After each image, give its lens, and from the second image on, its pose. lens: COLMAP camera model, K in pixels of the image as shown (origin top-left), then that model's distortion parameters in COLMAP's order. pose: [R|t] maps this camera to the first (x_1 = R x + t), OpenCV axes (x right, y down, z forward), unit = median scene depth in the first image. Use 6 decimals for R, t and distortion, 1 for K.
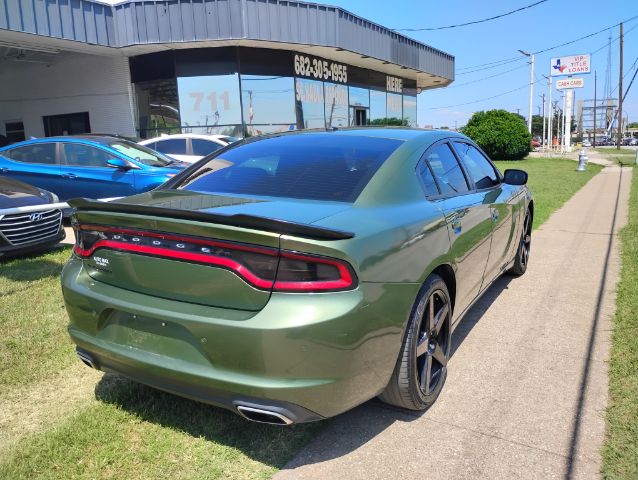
lens RADIAL K [[529.2, 0, 320.9], [0, 529.2, 239.9], [0, 0, 1]] dist [0.062491, -0.098495]
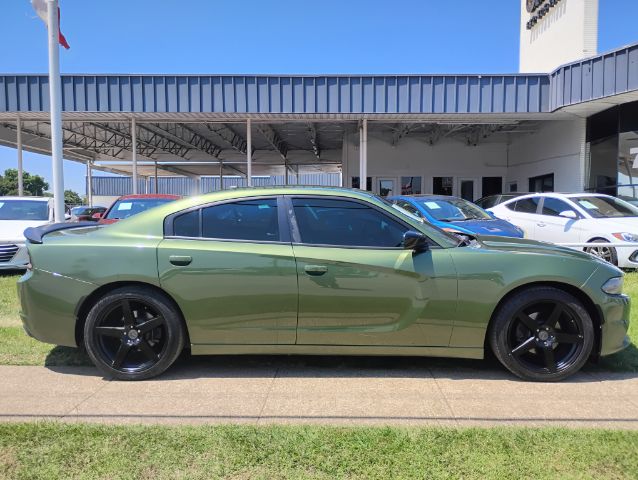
lens RADIAL K [[529.2, 0, 320.9], [0, 529.2, 239.9], [0, 0, 1]] dist [0.062491, -0.098495]
pose [[0.501127, 0.084841, -0.861205, 0.396611], [-0.177710, 0.984062, -0.006464, -0.033318], [0.846930, 0.156284, 0.508217, 0.158230]]
